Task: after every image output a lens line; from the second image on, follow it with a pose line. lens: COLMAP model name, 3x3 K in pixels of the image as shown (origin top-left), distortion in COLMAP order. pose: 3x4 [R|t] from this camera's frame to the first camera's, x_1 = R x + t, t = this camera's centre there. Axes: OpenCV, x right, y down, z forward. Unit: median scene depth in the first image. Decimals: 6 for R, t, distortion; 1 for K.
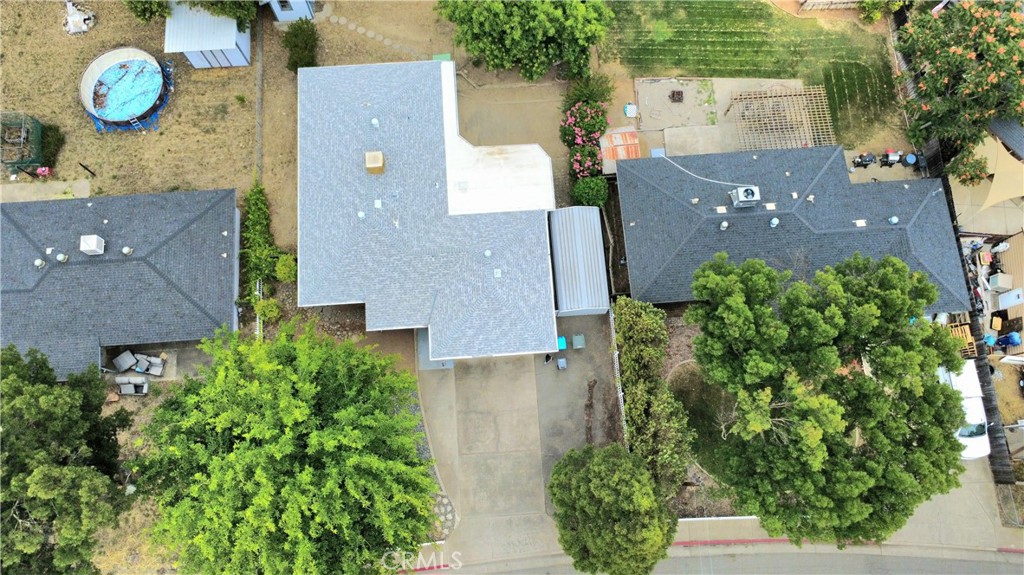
lens RADIAL K [[749.8, 0, 512.0], [0, 749.8, 287.5], [0, 0, 1]] dist [-0.006012, 0.003311]
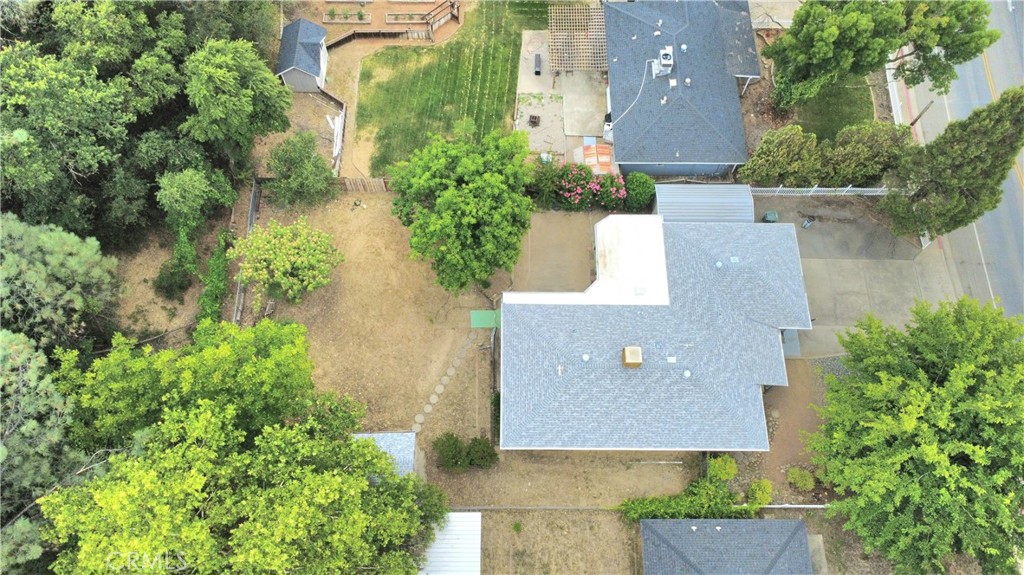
lens RADIAL K [[749.8, 0, 512.0], [0, 749.8, 287.5], [0, 0, 1]] dist [-0.006012, 0.003311]
pose [[0.074231, -0.919485, 0.386052, -0.467859], [0.963018, 0.166640, 0.211725, -0.517942], [-0.259010, 0.356059, 0.897851, 0.115651]]
